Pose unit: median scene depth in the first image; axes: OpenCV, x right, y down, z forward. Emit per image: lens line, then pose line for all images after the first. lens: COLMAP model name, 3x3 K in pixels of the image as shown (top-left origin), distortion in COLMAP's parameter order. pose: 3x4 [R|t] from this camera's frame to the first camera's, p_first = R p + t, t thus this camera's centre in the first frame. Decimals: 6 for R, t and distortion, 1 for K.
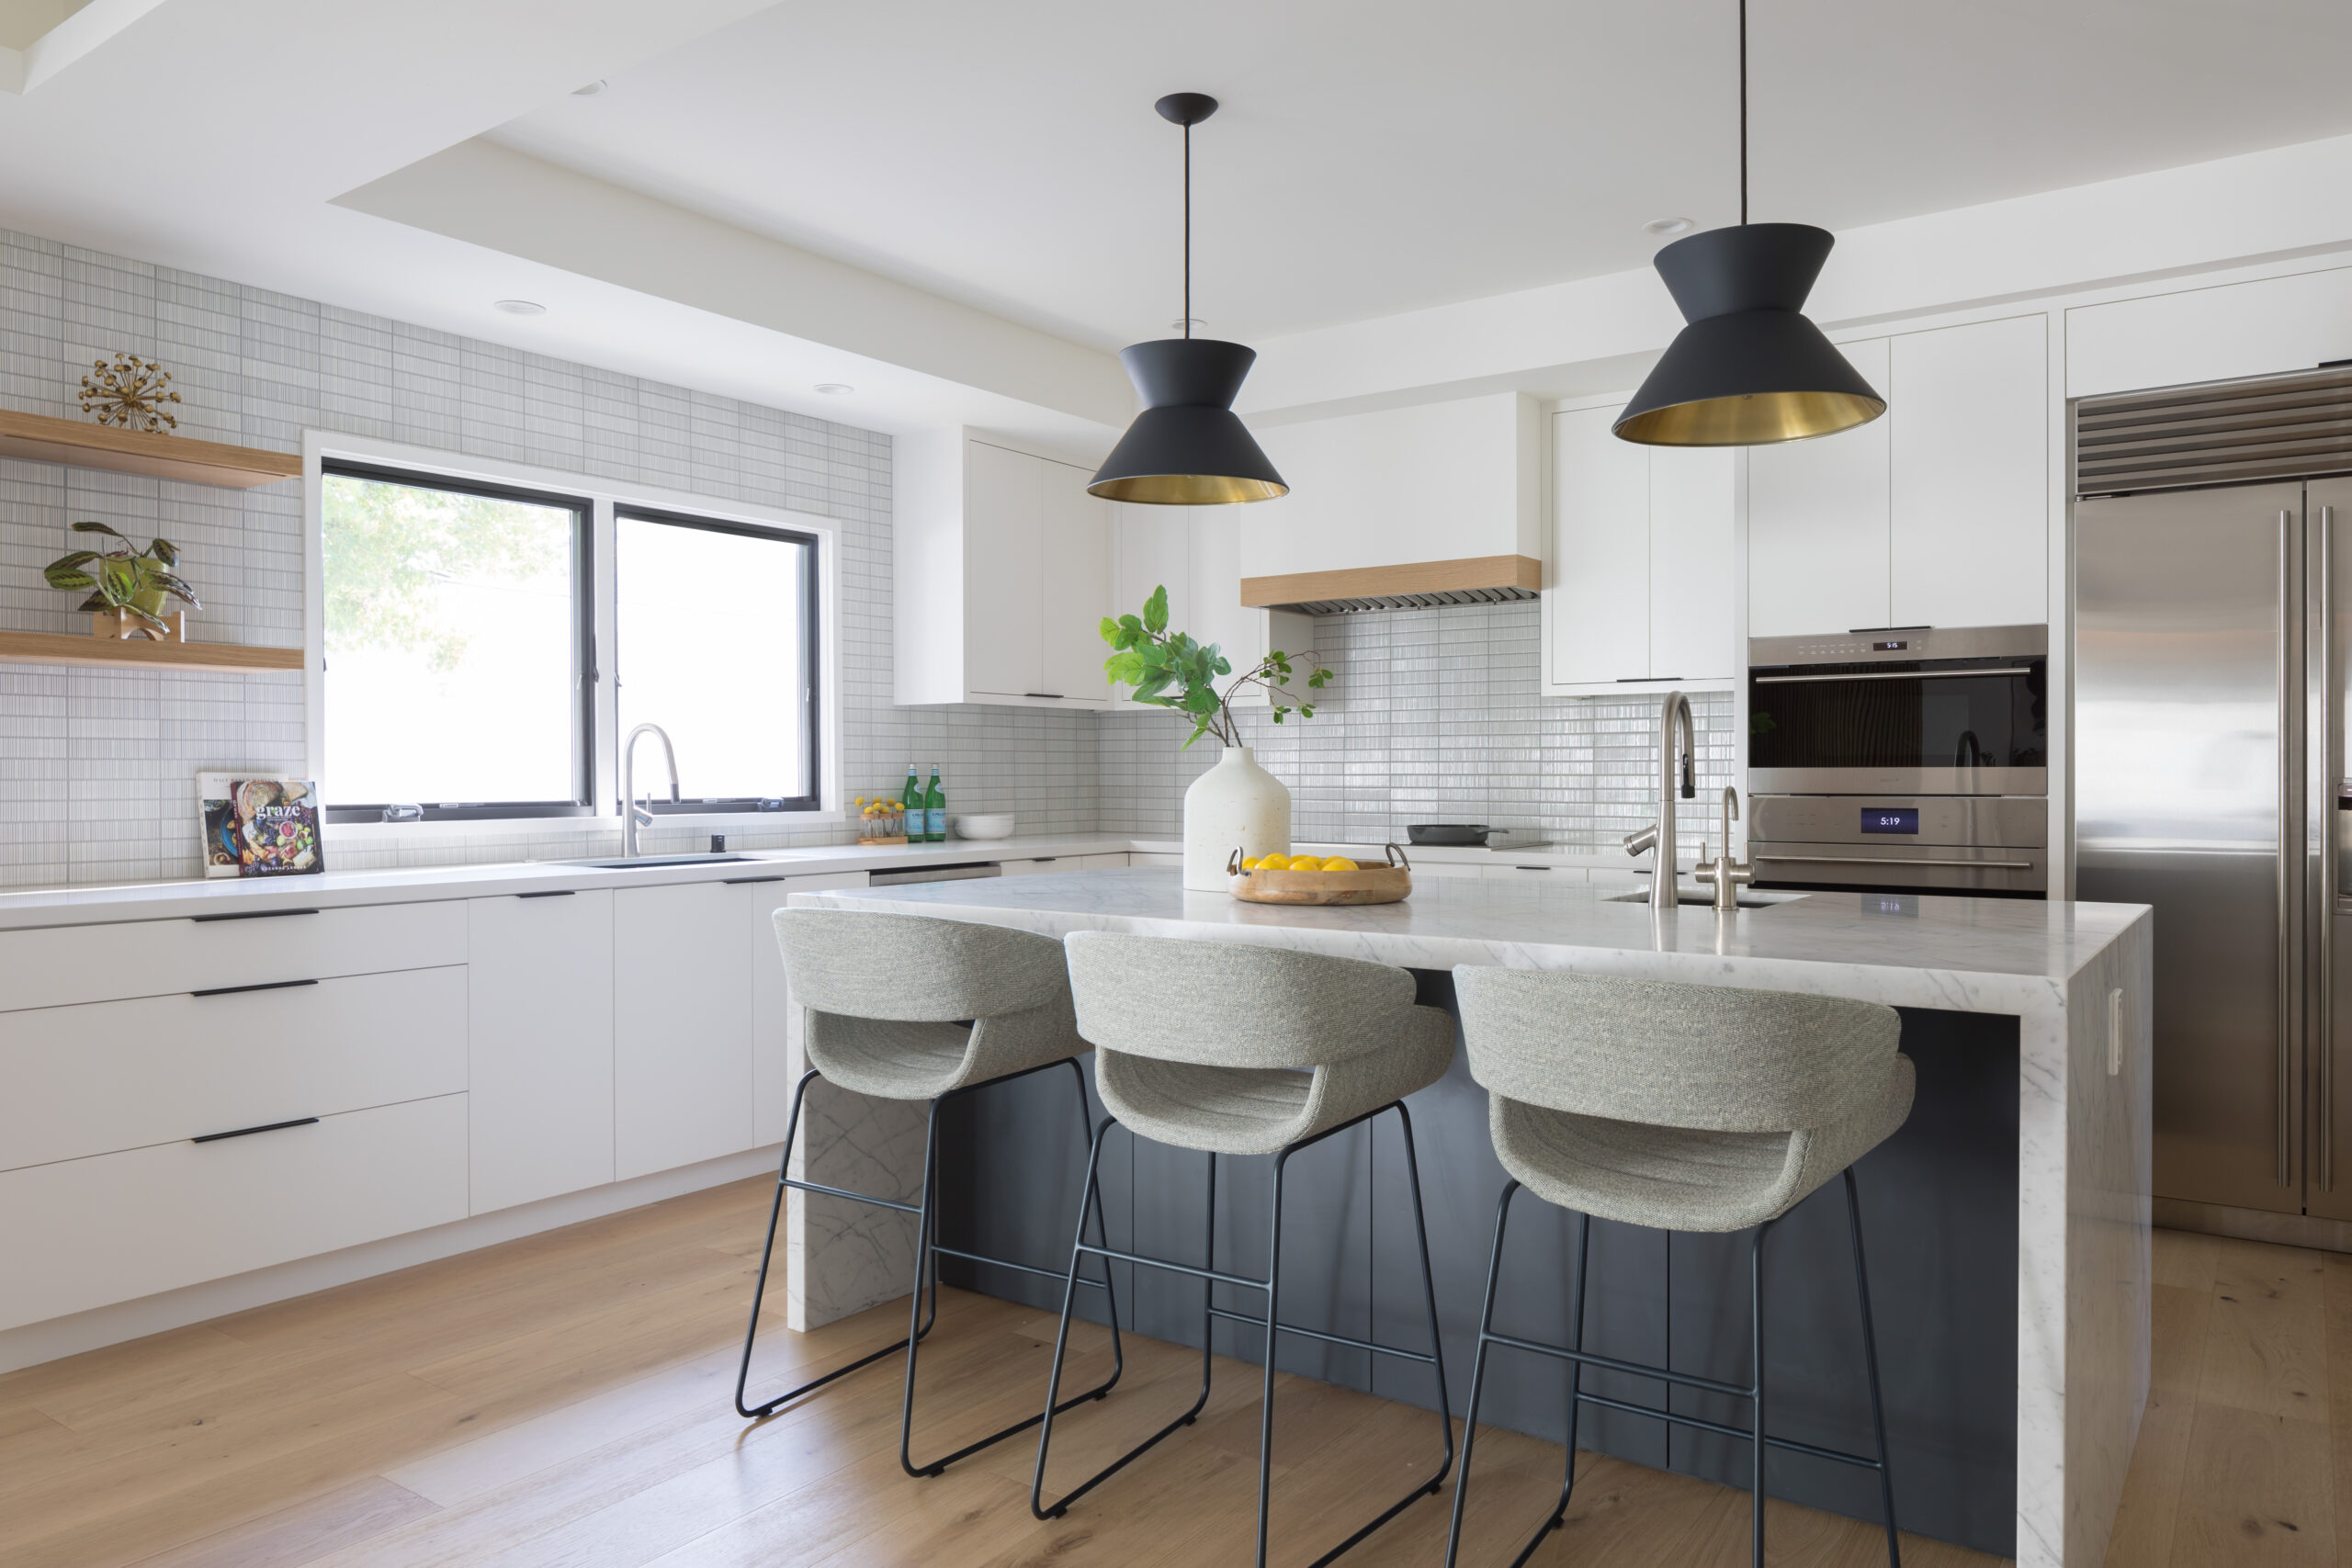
lens RADIAL K [[1583.2, 0, 1175.4], [0, 1583.2, 779.9], [0, 0, 1]] dist [0.001062, -0.000953]
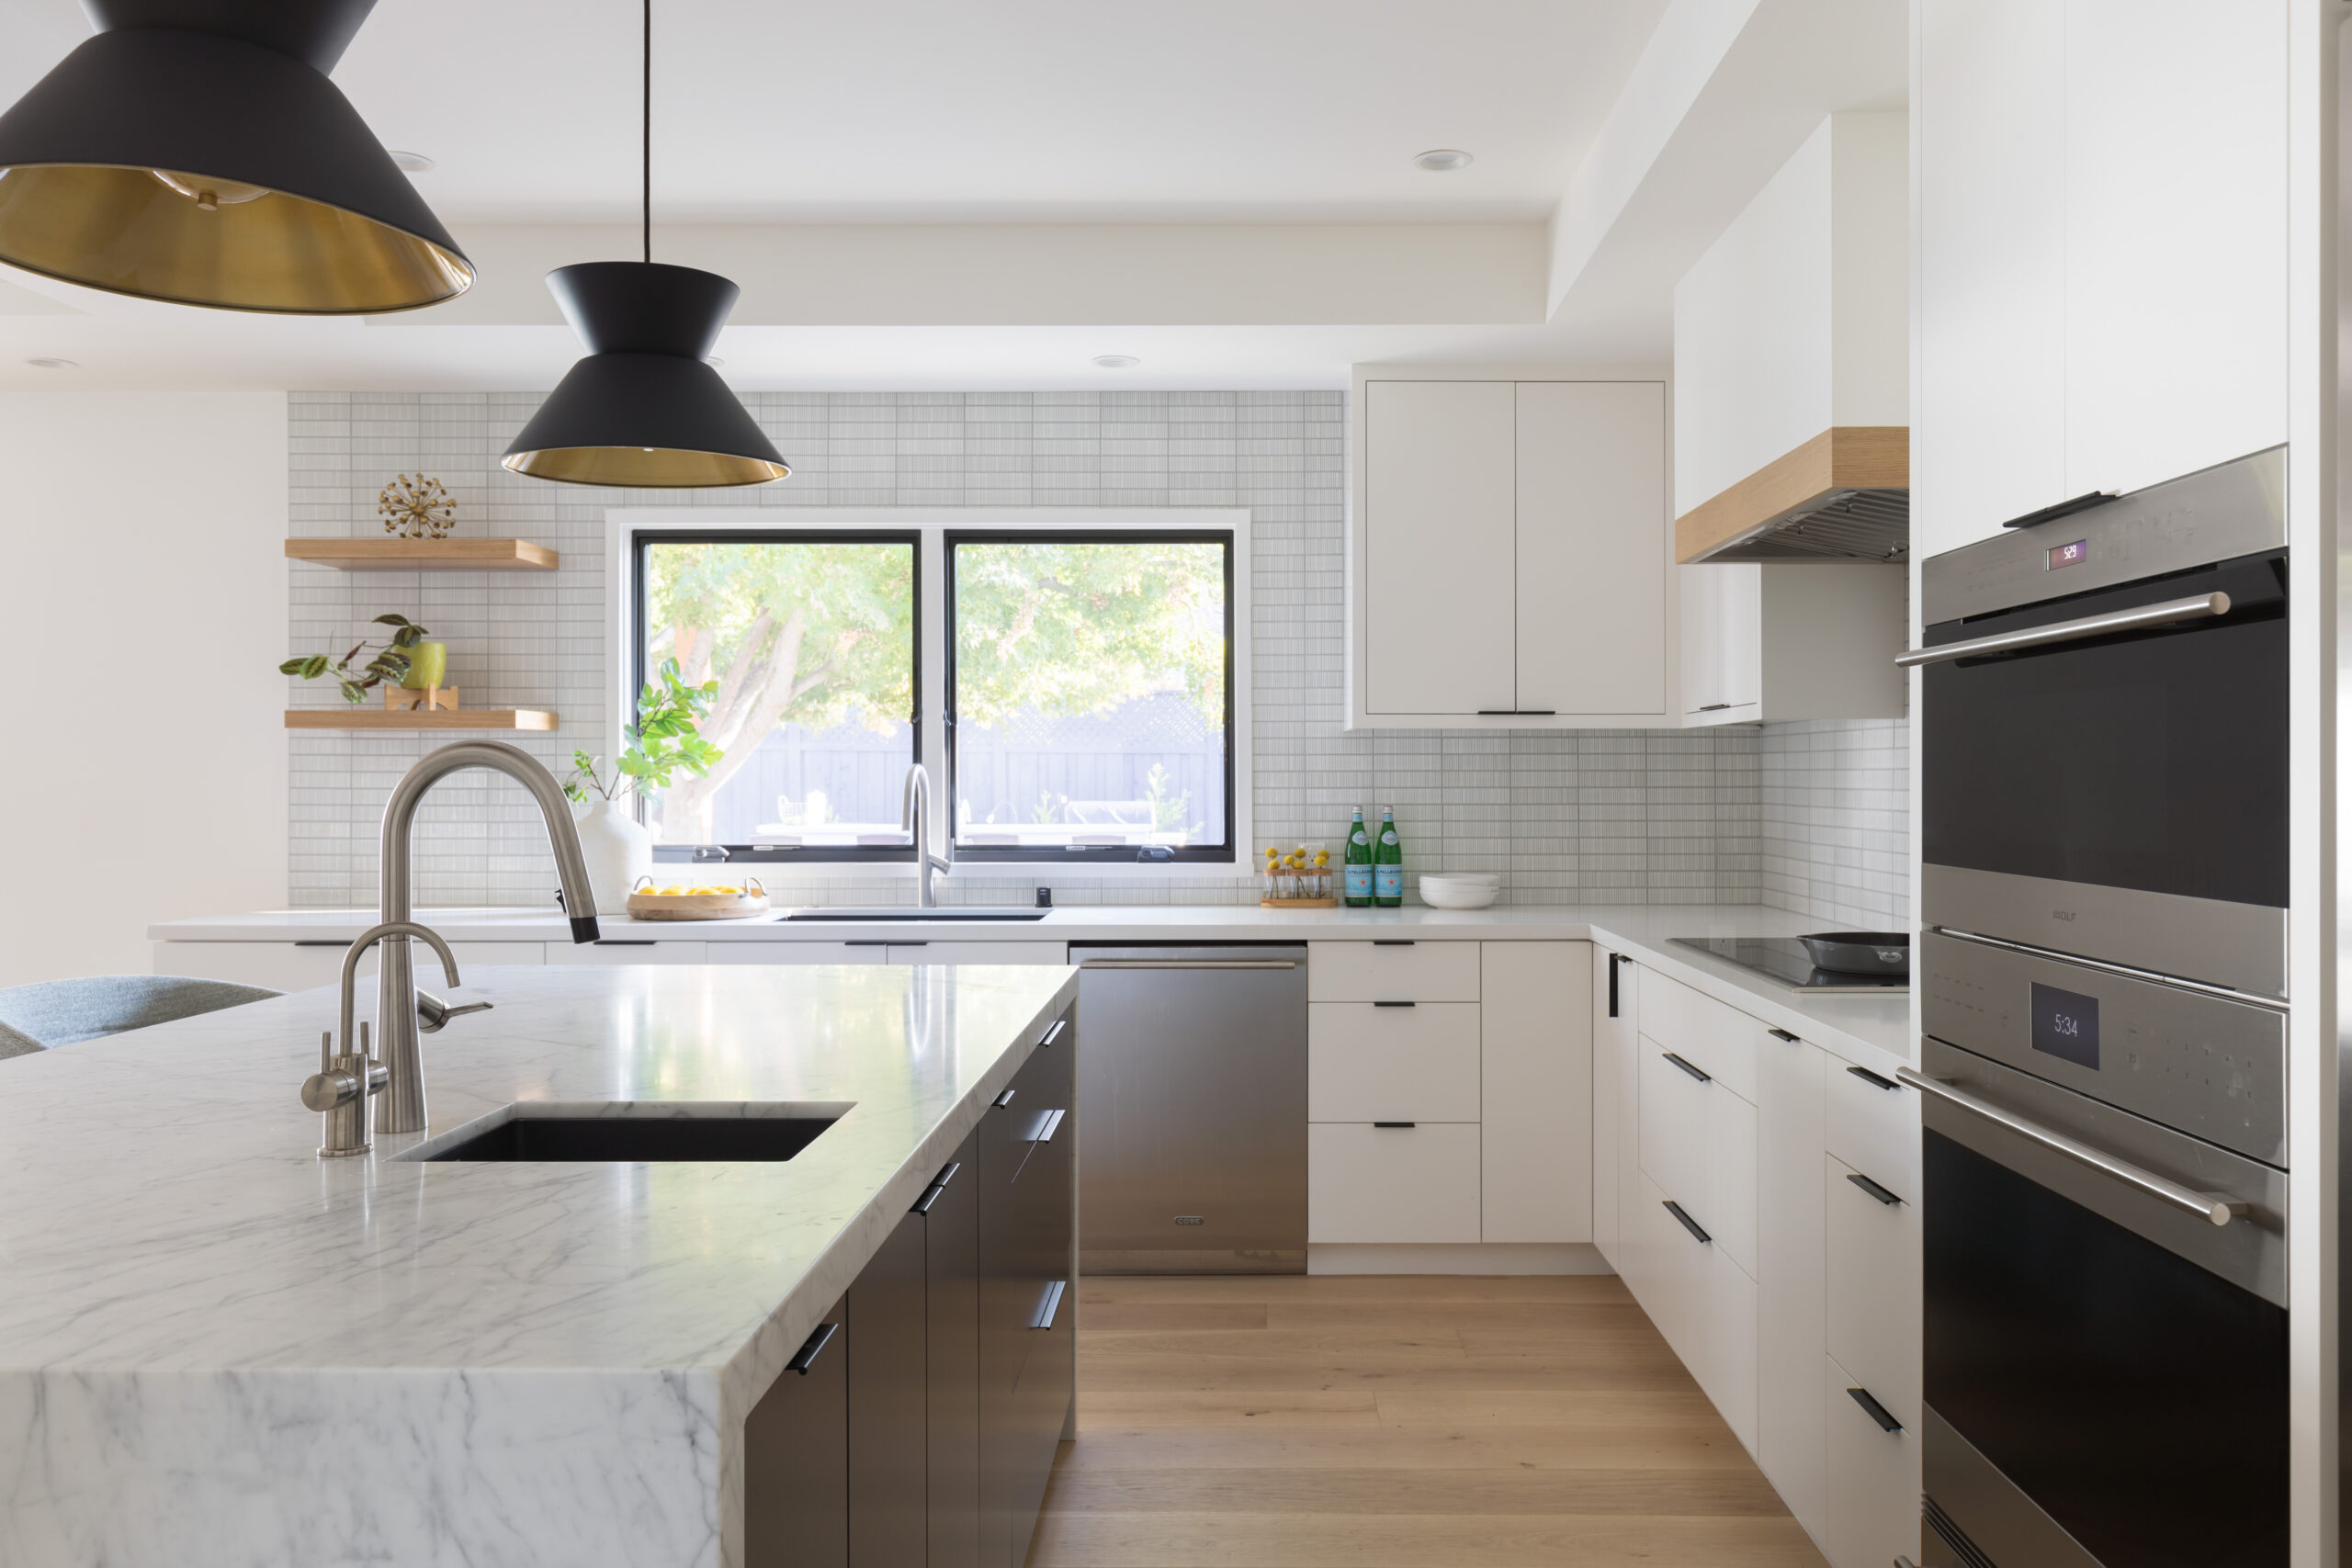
lens RADIAL K [[1760.7, 0, 1178.6], [0, 1760.7, 785.6], [0, 0, 1]] dist [0.004182, 0.000931]
pose [[0.584244, -0.002122, -0.811575, 0.510076], [-0.005599, 0.999962, -0.006646, -0.014716], [0.811559, 0.008427, 0.584210, 0.442410]]
